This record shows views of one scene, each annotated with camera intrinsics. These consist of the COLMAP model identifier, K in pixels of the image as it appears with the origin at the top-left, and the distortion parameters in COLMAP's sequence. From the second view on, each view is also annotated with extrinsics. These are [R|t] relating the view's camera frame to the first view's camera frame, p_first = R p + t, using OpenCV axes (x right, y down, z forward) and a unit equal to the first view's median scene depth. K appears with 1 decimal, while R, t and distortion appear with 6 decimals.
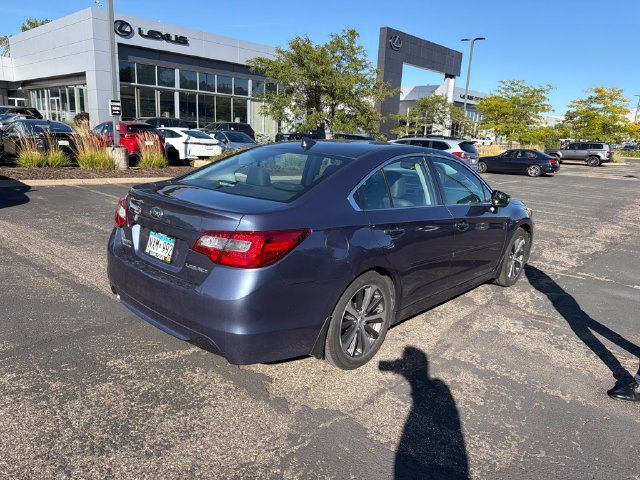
lens RADIAL K [[451.9, 0, 323.1], [0, 451.9, 237.8], [0, 0, 1]] dist [0.020827, -0.029617]
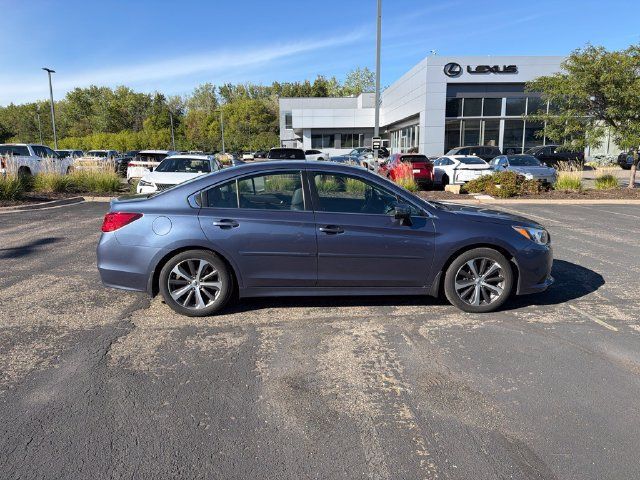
lens RADIAL K [[446.2, 0, 322.2], [0, 446.2, 239.0], [0, 0, 1]] dist [0.066912, -0.094358]
pose [[0.709909, 0.074761, -0.700314, 0.229049], [-0.115400, 0.993259, -0.010947, 0.001819], [0.694774, 0.088588, 0.713751, 0.040502]]
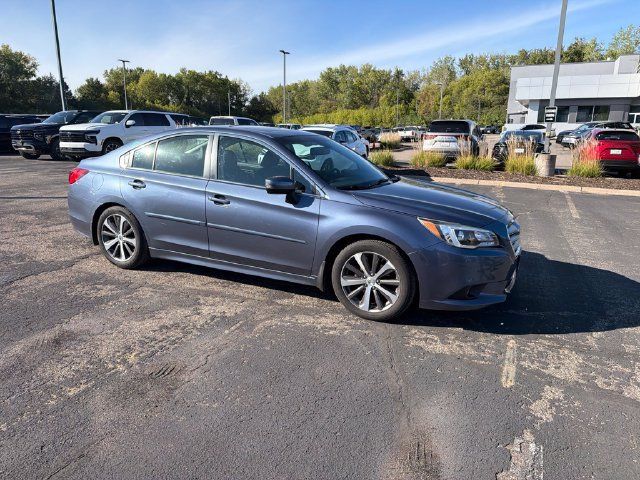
lens RADIAL K [[447.1, 0, 322.0], [0, 447.1, 242.6], [0, 0, 1]] dist [0.063519, -0.086464]
pose [[0.278730, 0.185930, -0.942199, 0.295737], [-0.211621, 0.968856, 0.128587, -0.025340], [0.936764, 0.163548, 0.309396, 0.196269]]
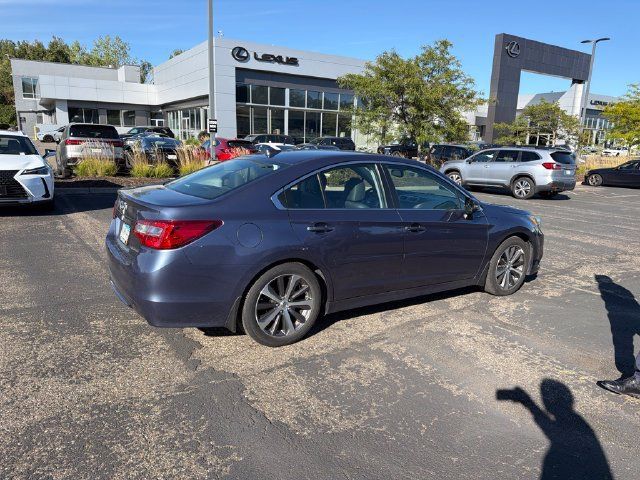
lens RADIAL K [[447.7, 0, 321.5], [0, 447.7, 243.7], [0, 0, 1]] dist [0.060632, -0.080028]
pose [[0.966967, 0.039915, -0.251756, 0.076713], [-0.043781, 0.998993, -0.009770, 0.005814], [0.251113, 0.020469, 0.967741, -0.014061]]
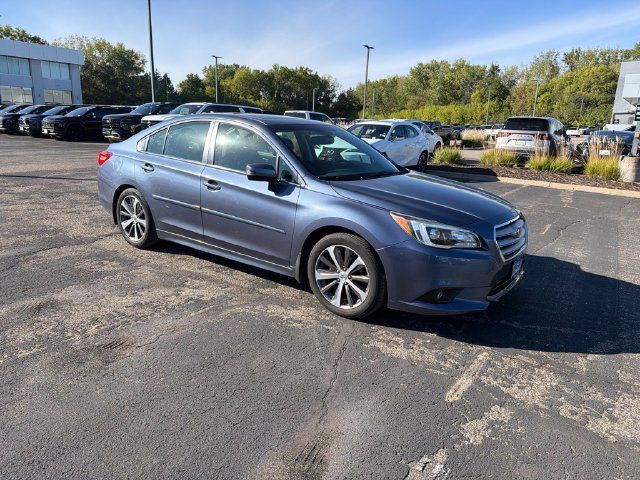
lens RADIAL K [[449.8, 0, 323.0], [0, 449.8, 240.6], [0, 0, 1]] dist [0.056469, -0.076526]
pose [[0.098682, 0.200458, -0.974720, 0.300139], [-0.248463, 0.953441, 0.170928, -0.032656], [0.963602, 0.225314, 0.143894, 0.241645]]
